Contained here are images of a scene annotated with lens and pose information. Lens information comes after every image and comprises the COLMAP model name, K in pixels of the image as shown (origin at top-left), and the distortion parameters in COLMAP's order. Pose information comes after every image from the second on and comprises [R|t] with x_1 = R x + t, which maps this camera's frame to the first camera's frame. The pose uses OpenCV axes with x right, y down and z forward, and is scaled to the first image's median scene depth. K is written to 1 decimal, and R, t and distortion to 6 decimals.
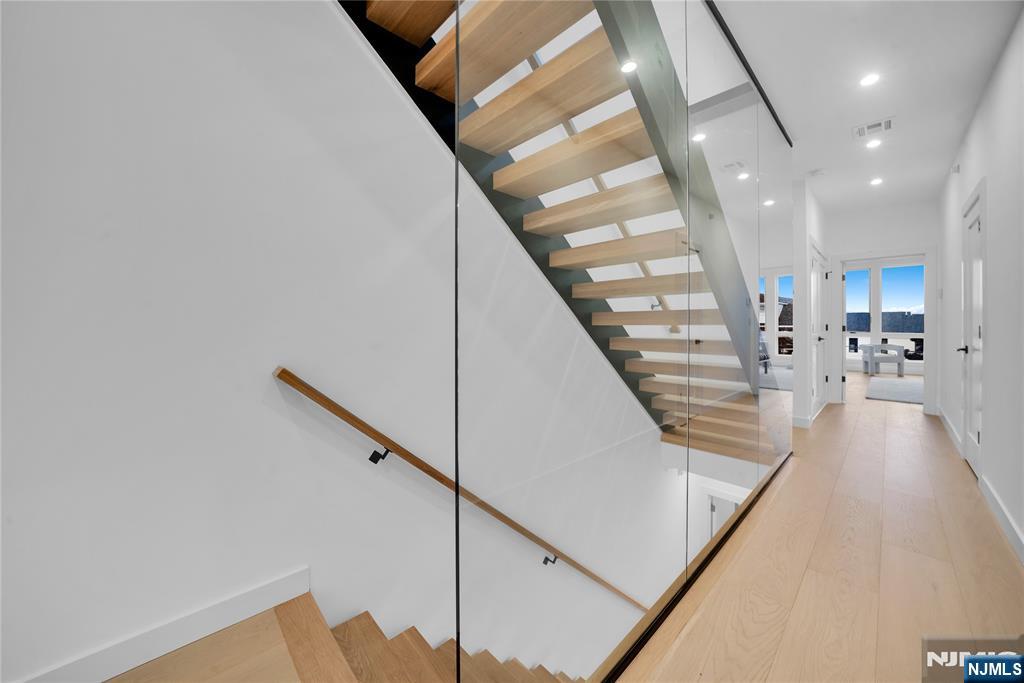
lens RADIAL K [[360.1, 0, 505.6], [0, 360.1, 337.0], [0, 0, 1]] dist [0.000293, 0.000066]
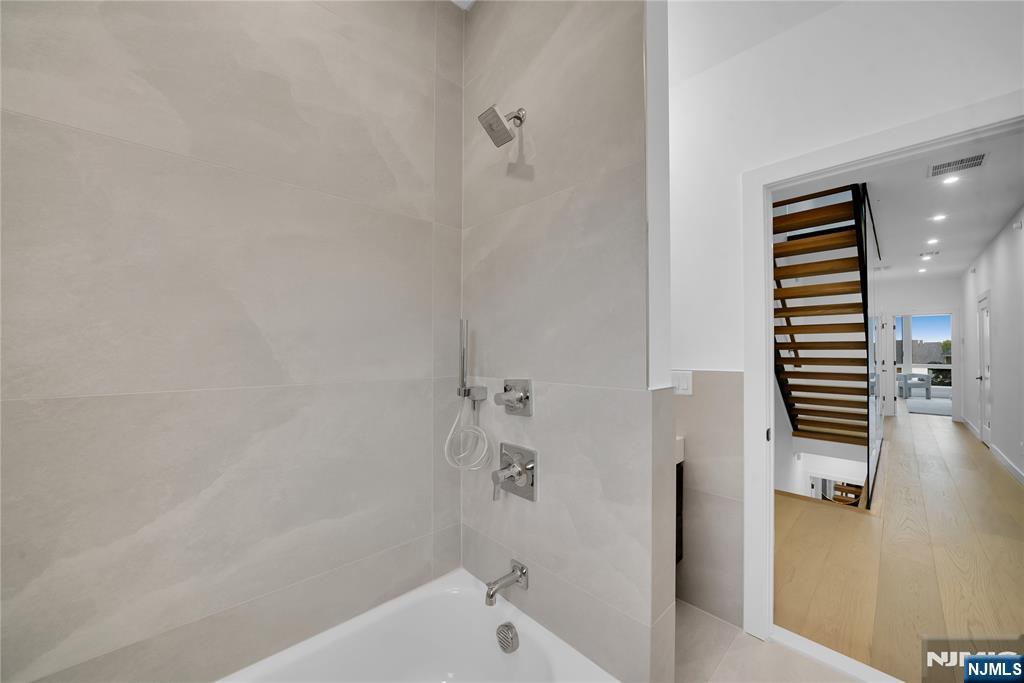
lens RADIAL K [[374.4, 0, 514.3], [0, 374.4, 356.1], [0, 0, 1]] dist [-0.000593, -0.000084]
pose [[0.999816, 0.003082, 0.018912, -0.613929], [-0.002744, 0.999836, -0.017904, -0.020676], [-0.018964, 0.017849, 0.999661, -0.464112]]
